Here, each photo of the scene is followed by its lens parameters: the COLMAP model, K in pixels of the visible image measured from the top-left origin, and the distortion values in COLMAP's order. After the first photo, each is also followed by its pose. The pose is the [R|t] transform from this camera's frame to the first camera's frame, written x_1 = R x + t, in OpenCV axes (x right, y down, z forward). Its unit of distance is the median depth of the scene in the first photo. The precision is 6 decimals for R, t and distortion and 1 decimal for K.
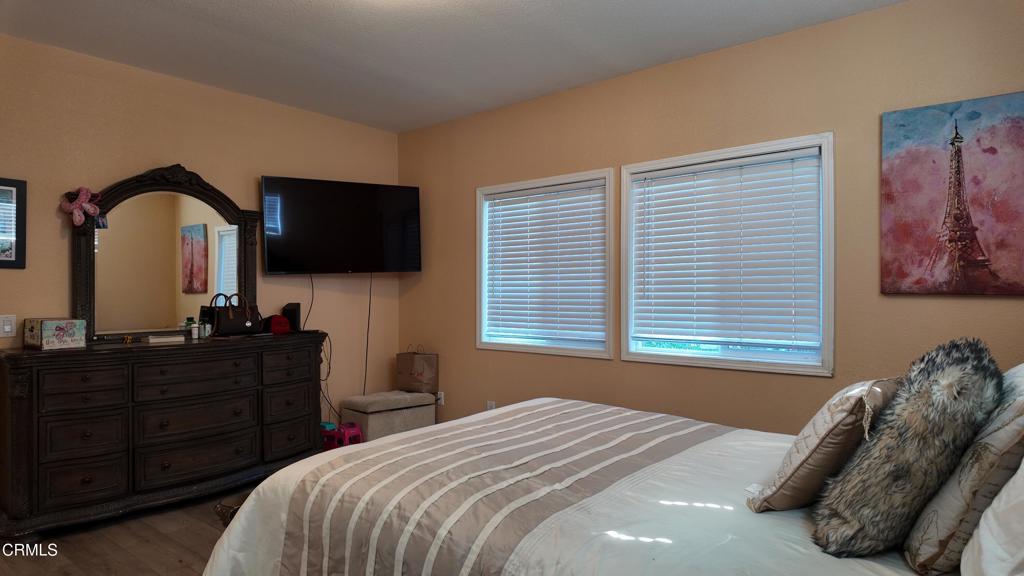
lens RADIAL K [[602.2, 0, 513.9], [0, 602.2, 292.0], [0, 0, 1]] dist [0.041930, -0.038082]
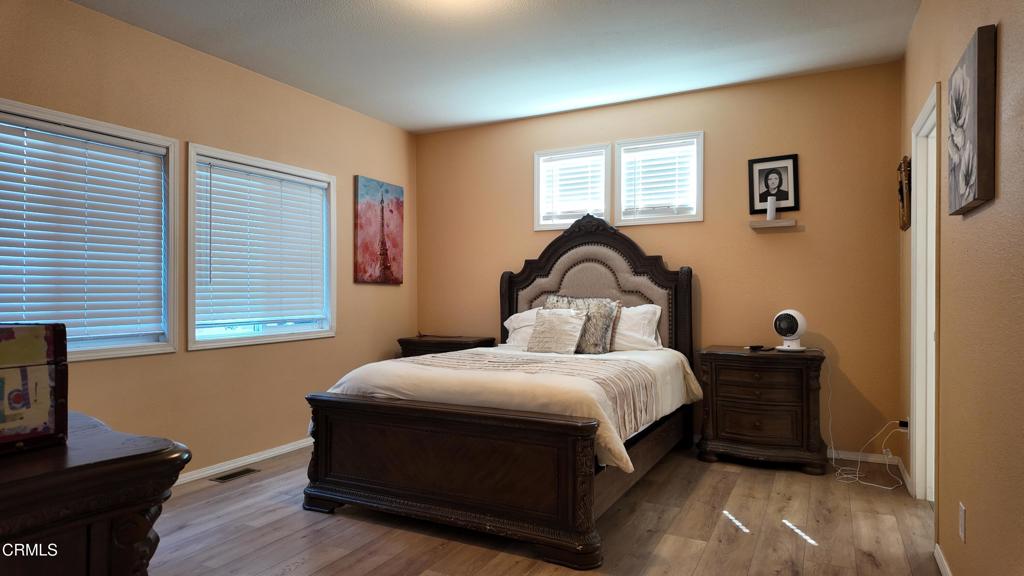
lens RADIAL K [[602.2, 0, 515.1], [0, 602.2, 289.0], [0, 0, 1]] dist [0.041930, -0.038082]
pose [[-0.226223, -0.008239, 0.974041, -1.164733], [-0.017023, 0.999845, 0.004504, 0.006722], [-0.973927, -0.015562, -0.226328, 0.983630]]
